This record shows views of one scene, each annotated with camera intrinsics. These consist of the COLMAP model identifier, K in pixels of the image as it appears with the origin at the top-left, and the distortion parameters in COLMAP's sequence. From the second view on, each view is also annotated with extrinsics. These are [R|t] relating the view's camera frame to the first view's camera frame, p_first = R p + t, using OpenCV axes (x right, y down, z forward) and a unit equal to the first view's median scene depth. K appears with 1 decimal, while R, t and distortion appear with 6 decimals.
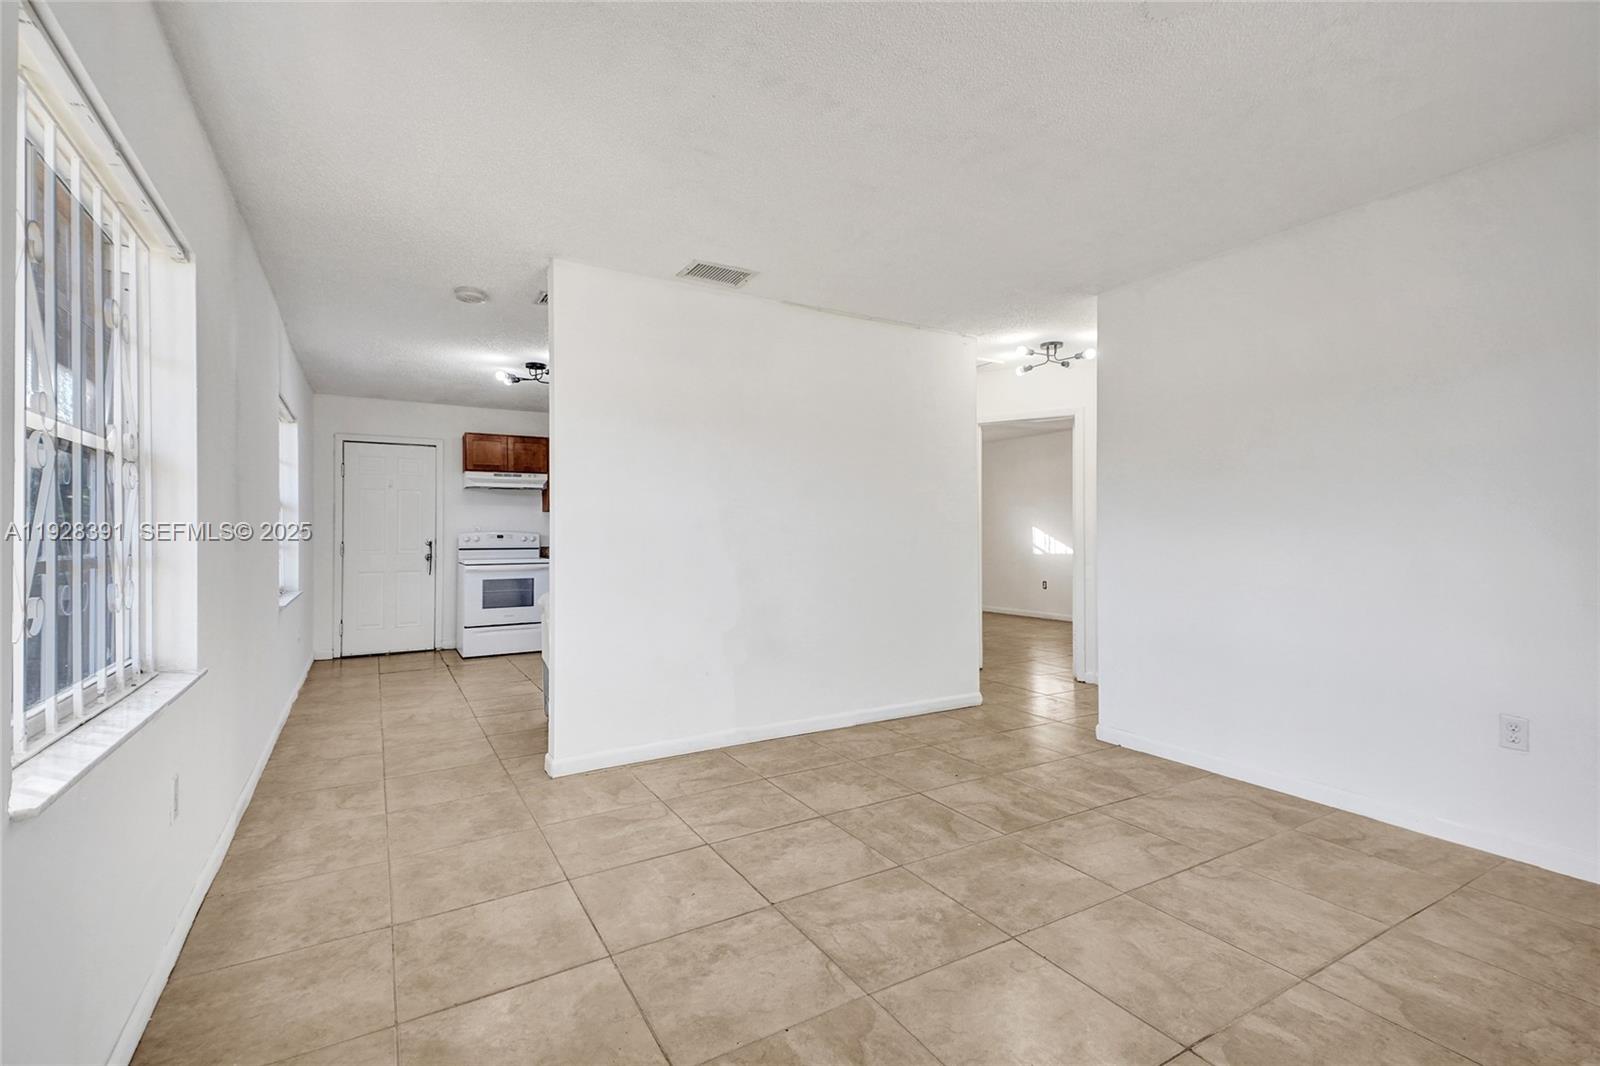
lens RADIAL K [[713.8, 0, 798.6], [0, 713.8, 526.6], [0, 0, 1]] dist [0.054057, -0.017782]
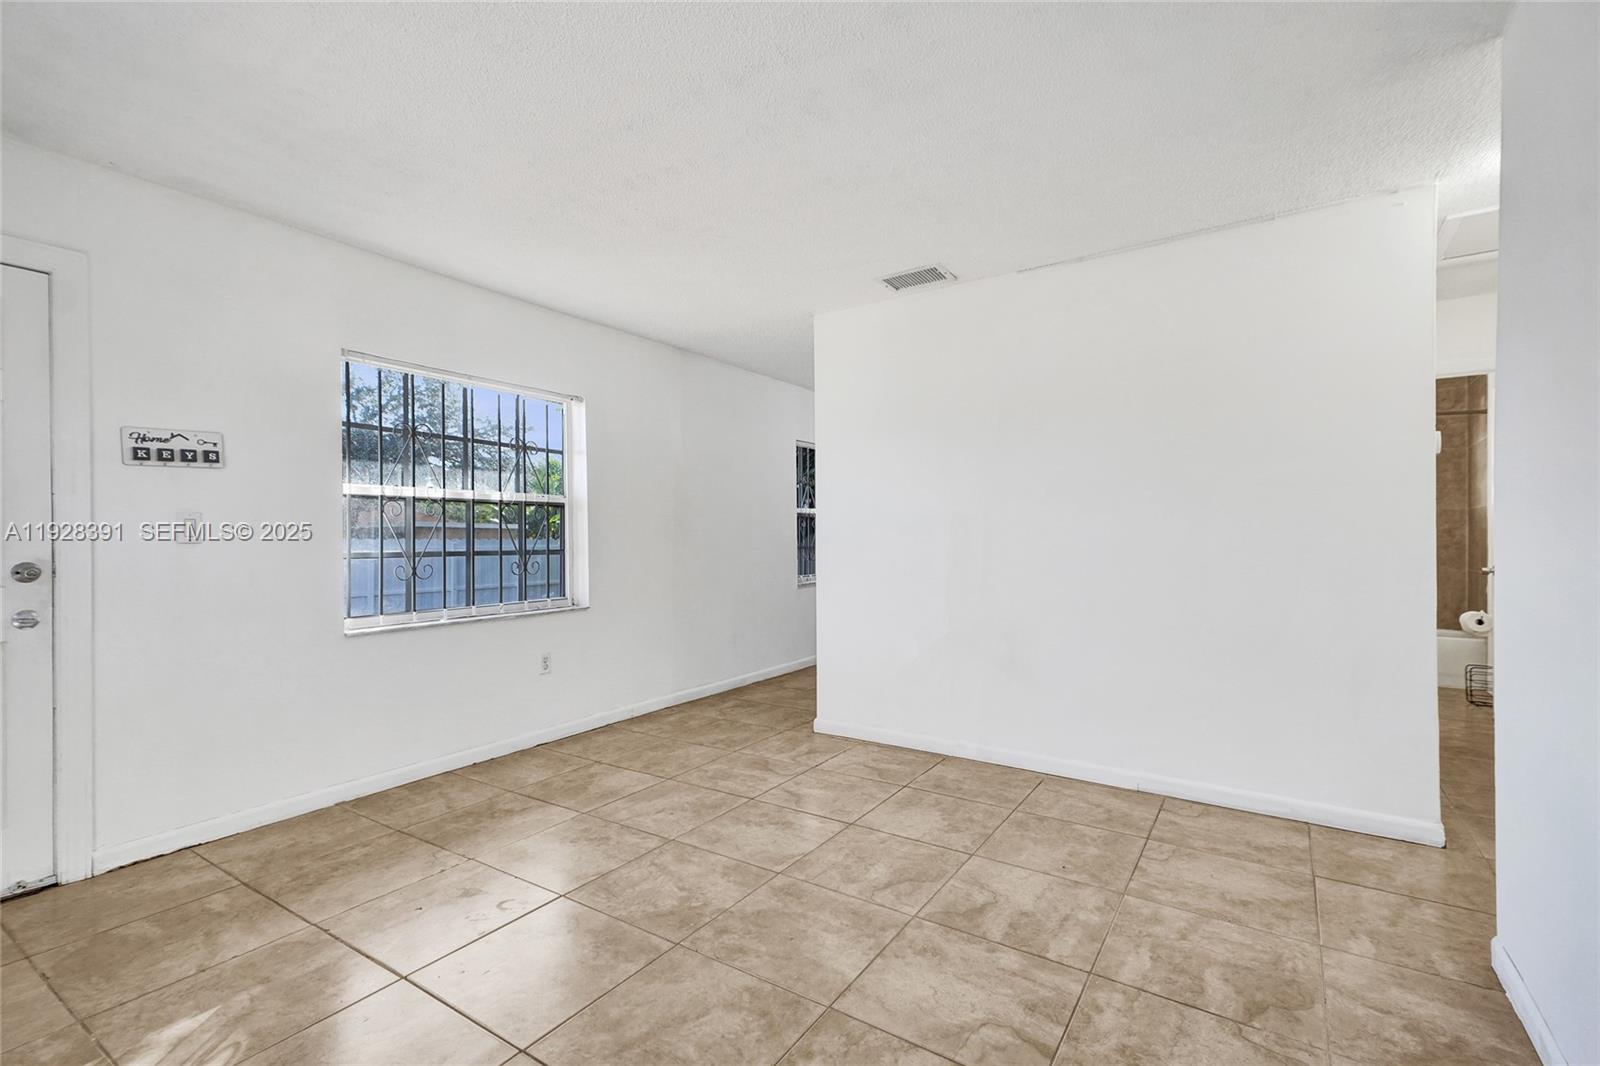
lens RADIAL K [[714.7, 0, 797.3], [0, 714.7, 537.8], [0, 0, 1]] dist [0.053753, -0.018224]
pose [[0.435498, 0.003881, -0.900181, 0.933993], [0.013331, 0.999853, 0.010761, -0.004011], [0.900091, -0.016687, 0.435382, 0.529987]]
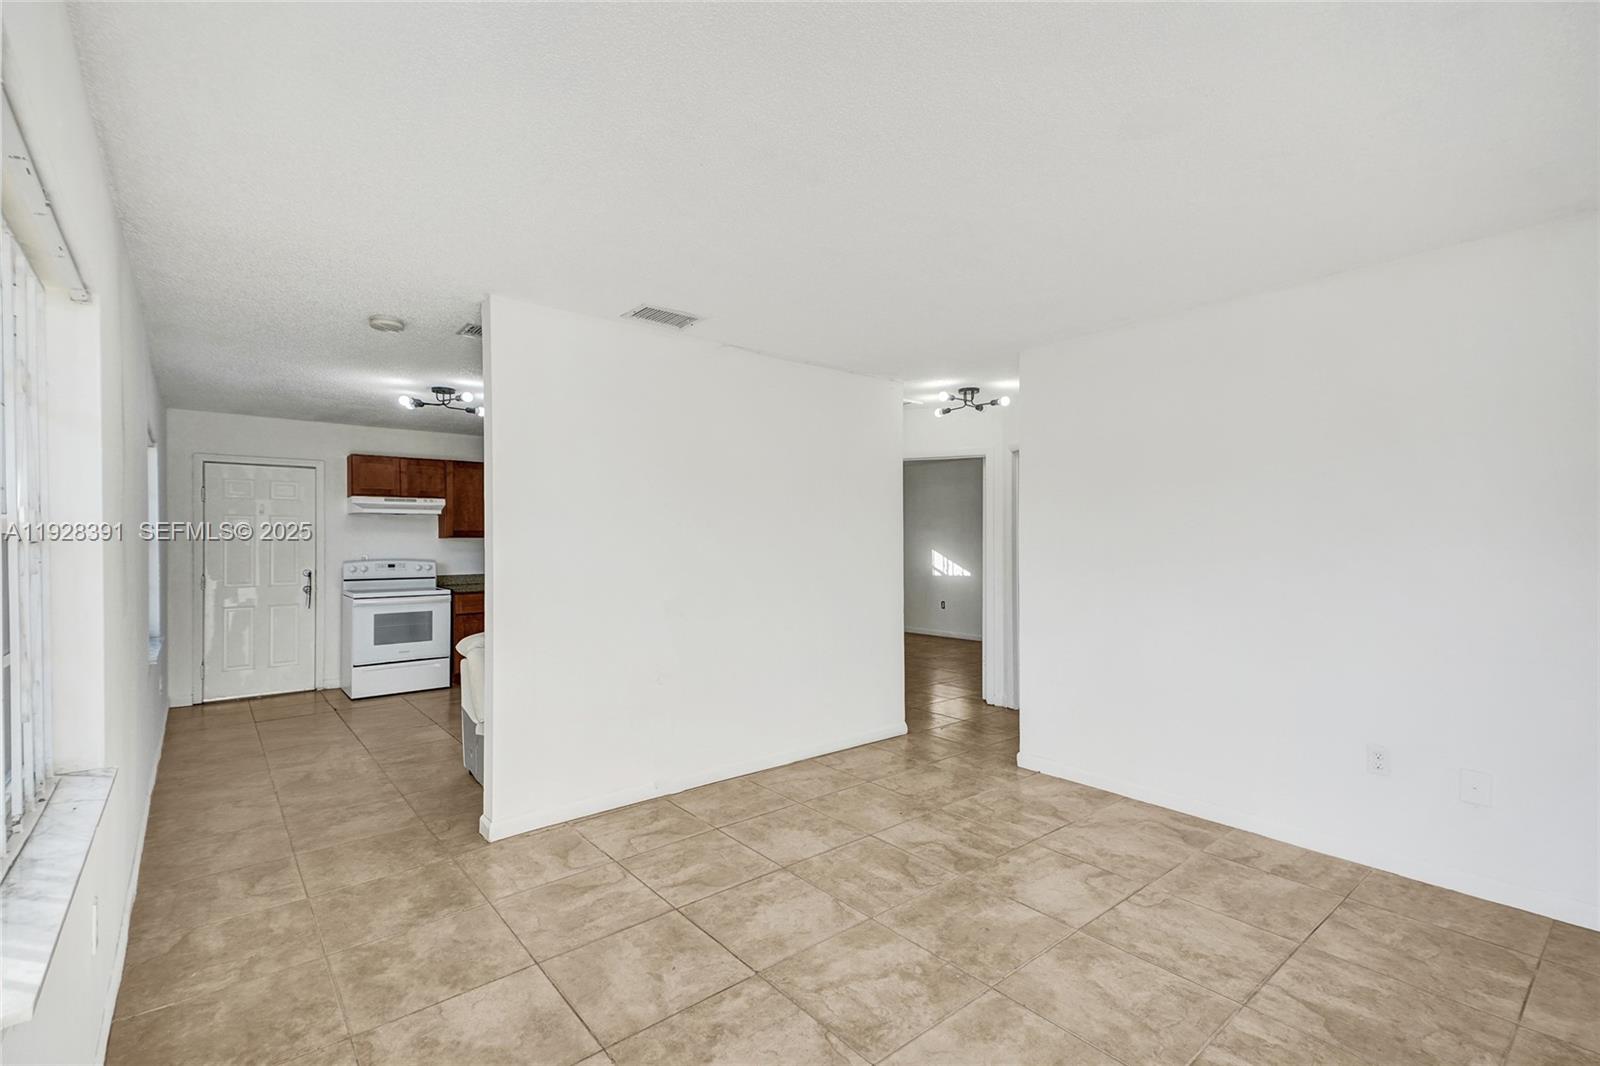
lens RADIAL K [[707.8, 0, 795.9], [0, 707.8, 541.8], [0, 0, 1]] dist [0.054452, -0.018457]
pose [[0.988034, 0.000421, 0.154238, -0.109912], [-0.001740, 0.999963, 0.008416, -0.068111], [-0.154229, -0.008583, 0.987998, 0.006521]]
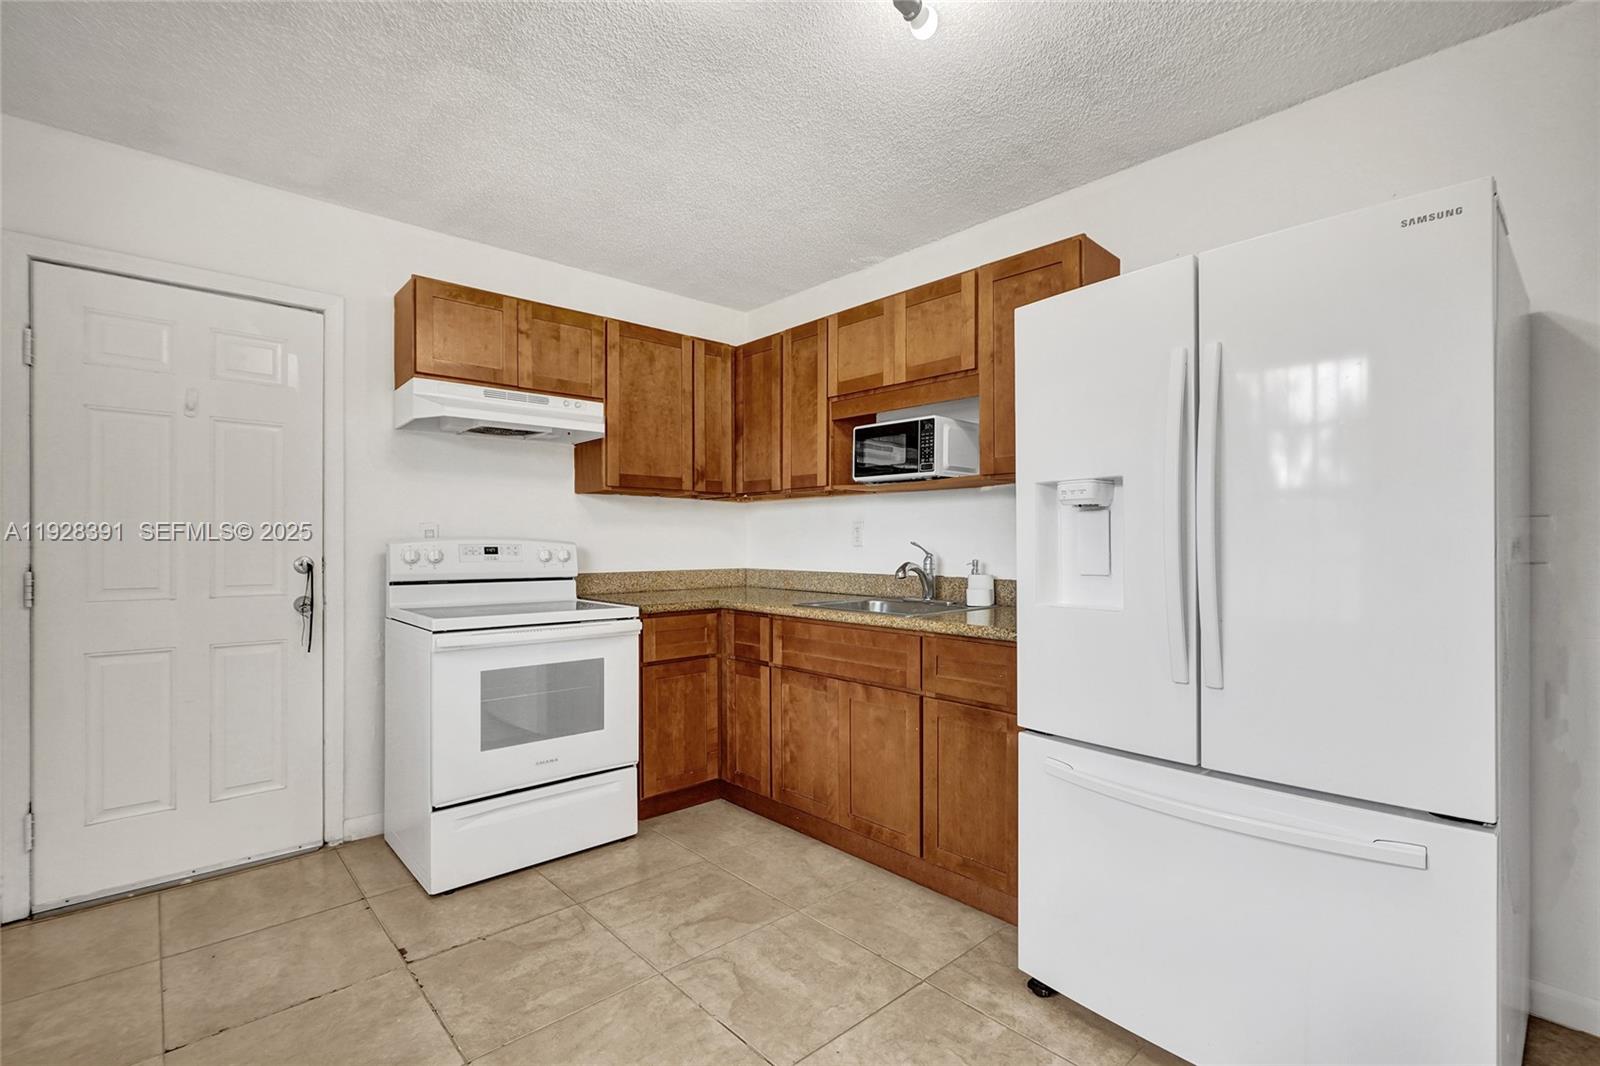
lens RADIAL K [[723.7, 0, 793.7], [0, 723.7, 546.9], [0, 0, 1]] dist [-0.003477, 0.004165]
pose [[0.979791, 0.004367, 0.199978, -0.867740], [-0.007109, 0.999890, 0.012997, 0.013988], [-0.199899, -0.014156, 0.979714, 1.491659]]
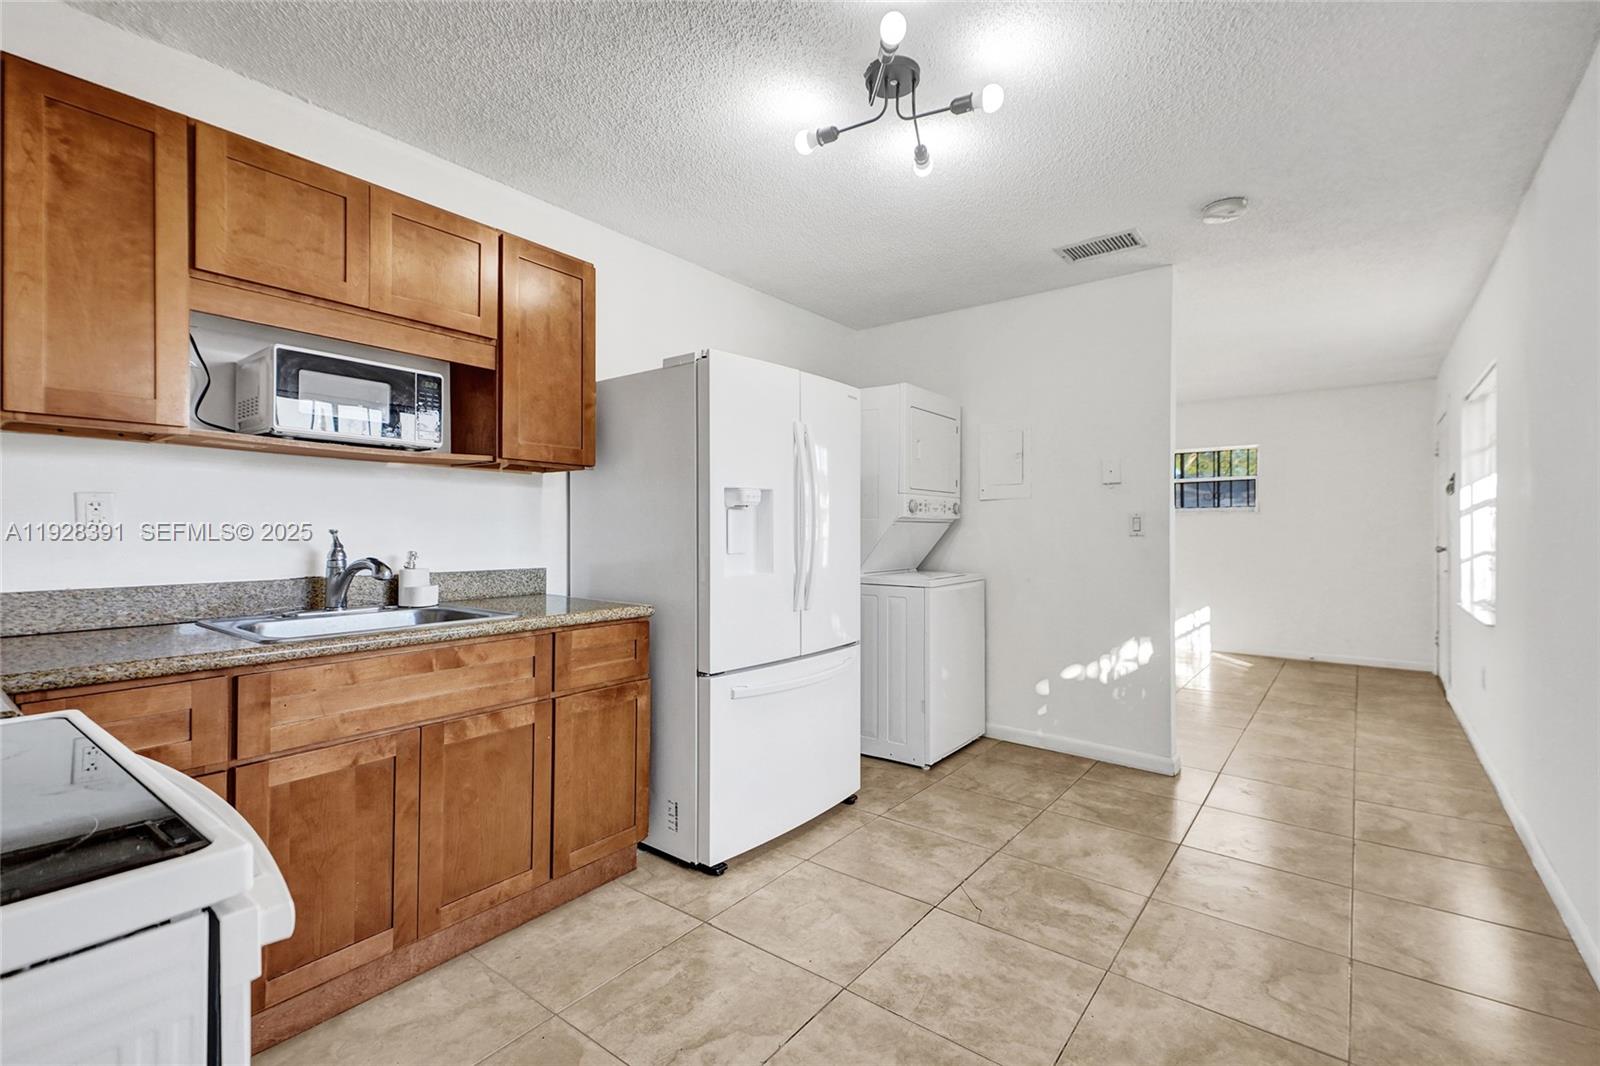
lens RADIAL K [[713.8, 0, 798.6], [0, 713.8, 526.6], [0, 0, 1]] dist [0.054057, -0.017782]
pose [[-0.368911, 0.011364, 0.929395, -1.366794], [-0.005843, 0.999877, -0.014545, 0.023411], [-0.929446, -0.010797, -0.368799, 2.331708]]
